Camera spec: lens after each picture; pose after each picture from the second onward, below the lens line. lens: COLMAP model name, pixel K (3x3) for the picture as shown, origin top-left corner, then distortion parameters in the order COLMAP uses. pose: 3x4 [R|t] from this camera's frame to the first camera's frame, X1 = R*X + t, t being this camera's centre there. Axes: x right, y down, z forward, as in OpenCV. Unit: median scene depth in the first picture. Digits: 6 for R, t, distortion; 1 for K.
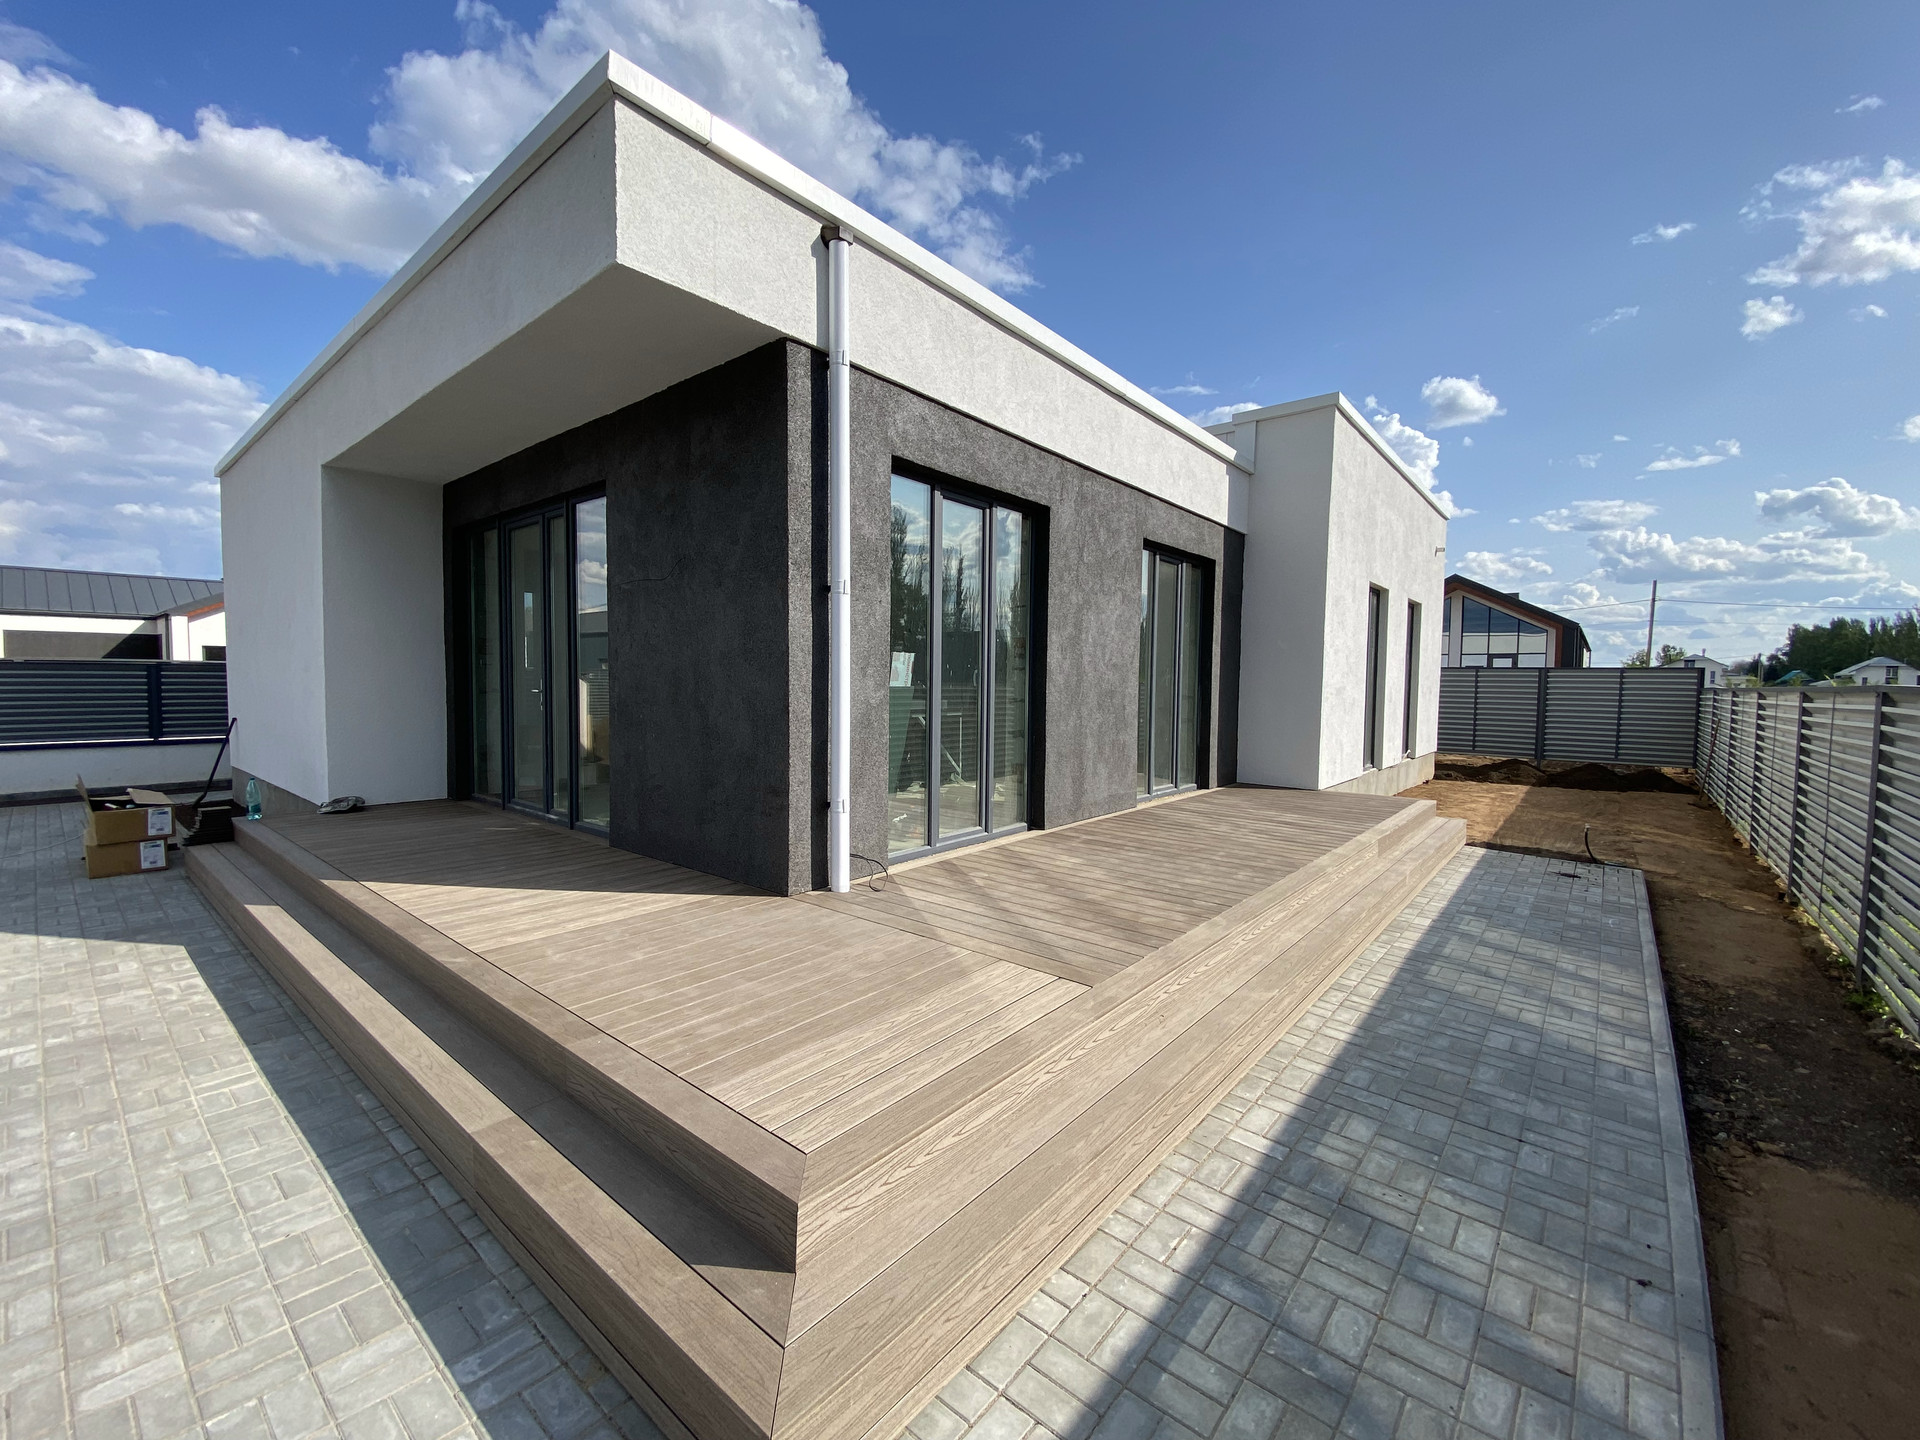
lens RADIAL K [[782.0, 0, 947.8], [0, 782.0, 715.1], [0, 0, 1]] dist [0.000510, -0.005376]
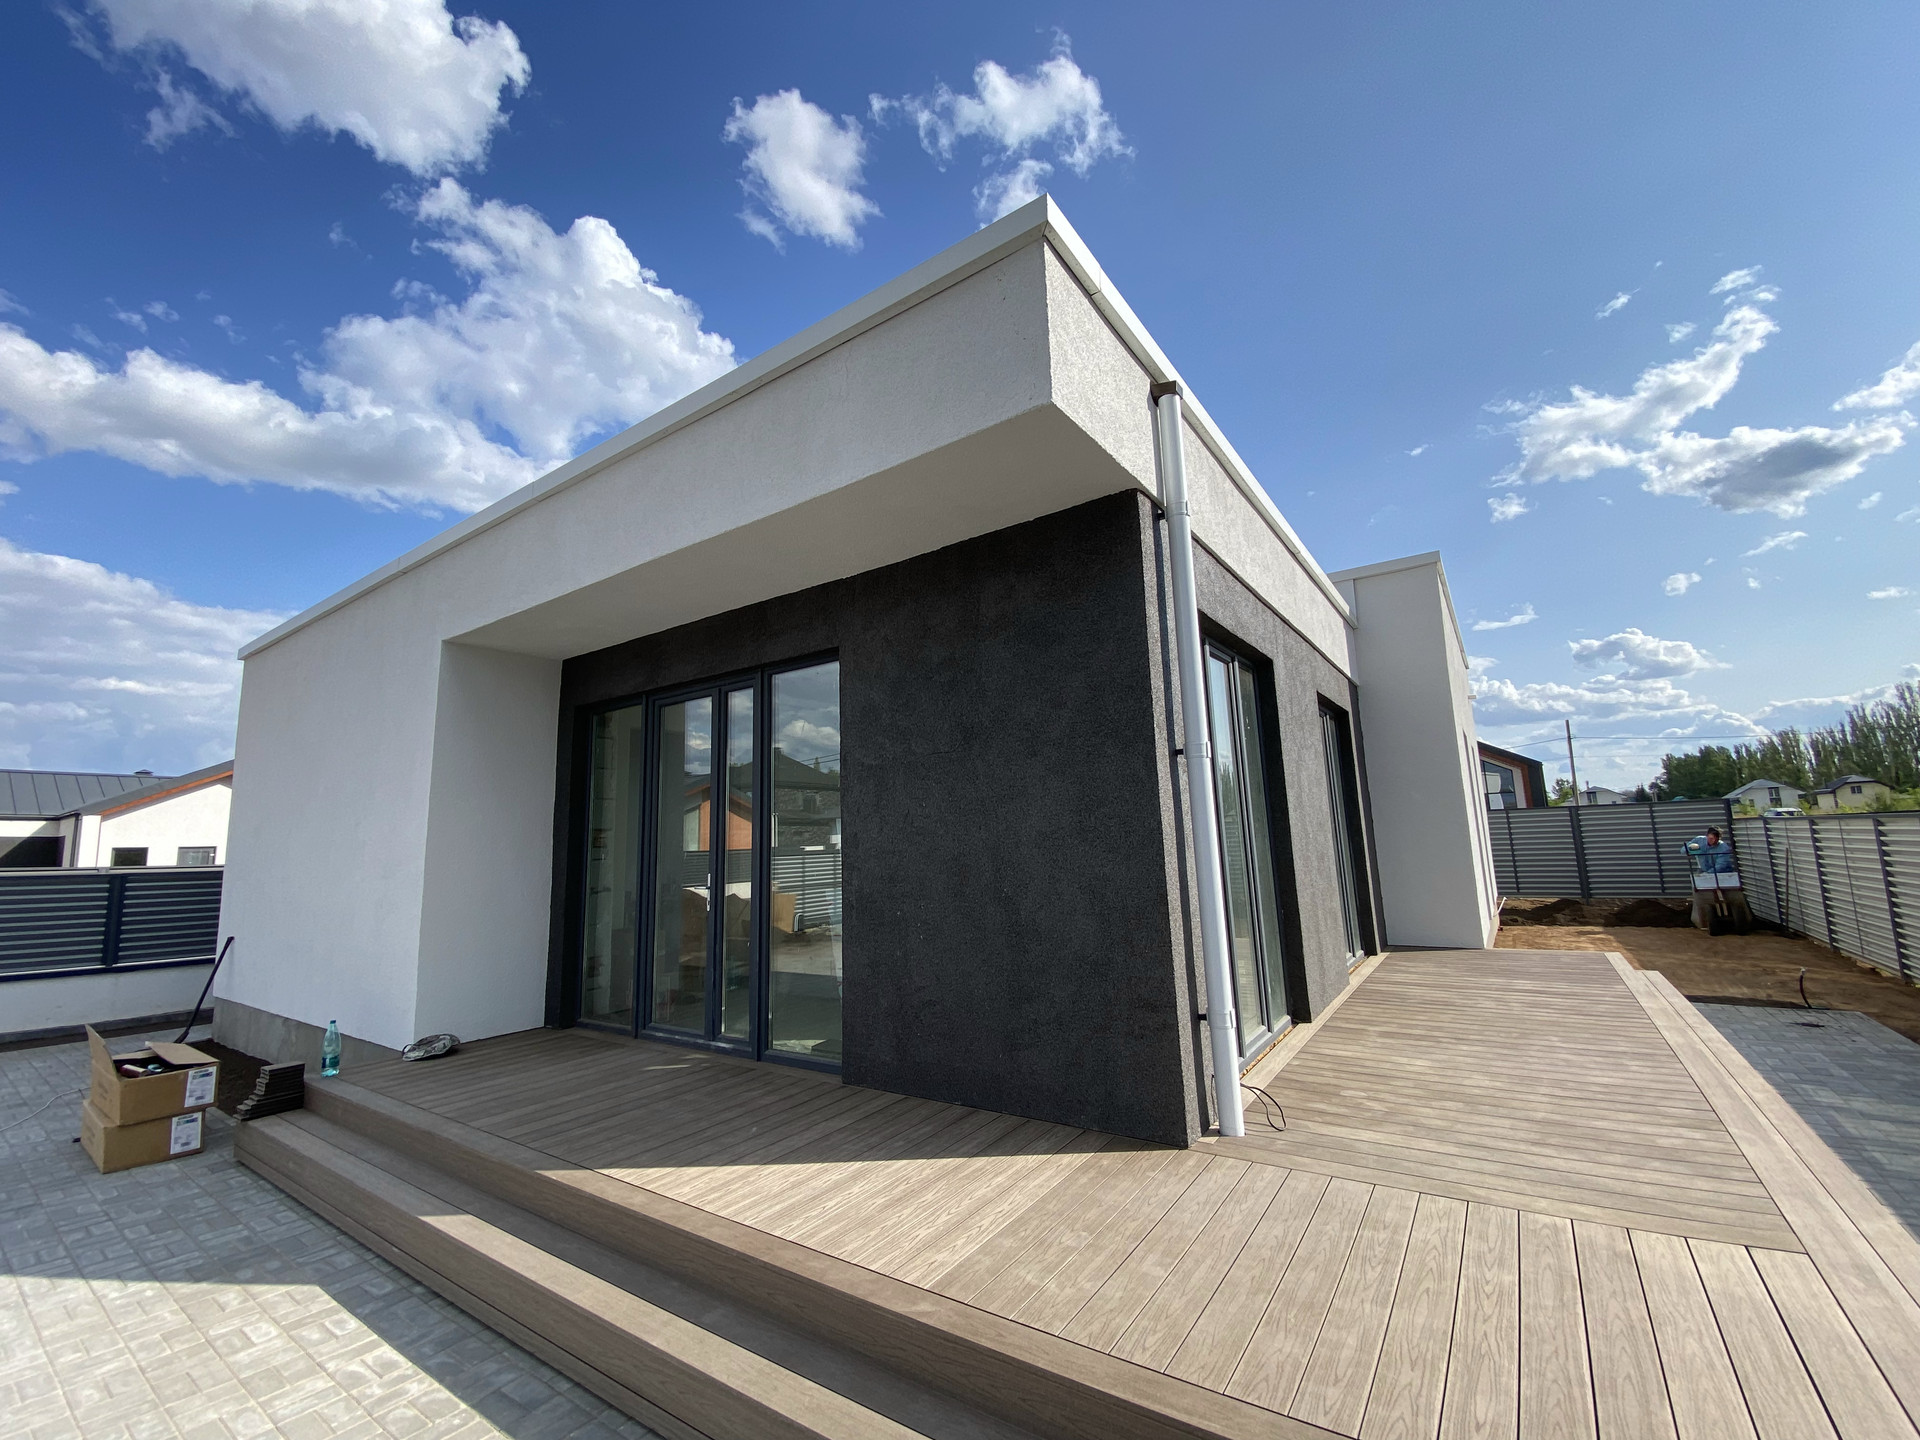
lens RADIAL K [[782.0, 0, 953.2], [0, 782.0, 719.5], [0, 0, 1]] dist [0.000510, -0.005376]
pose [[0.995373, -0.035351, 0.089343, -0.320305], [0.052479, 0.978930, -0.197336, -0.029584], [-0.080484, 0.201111, 0.976256, 0.108673]]
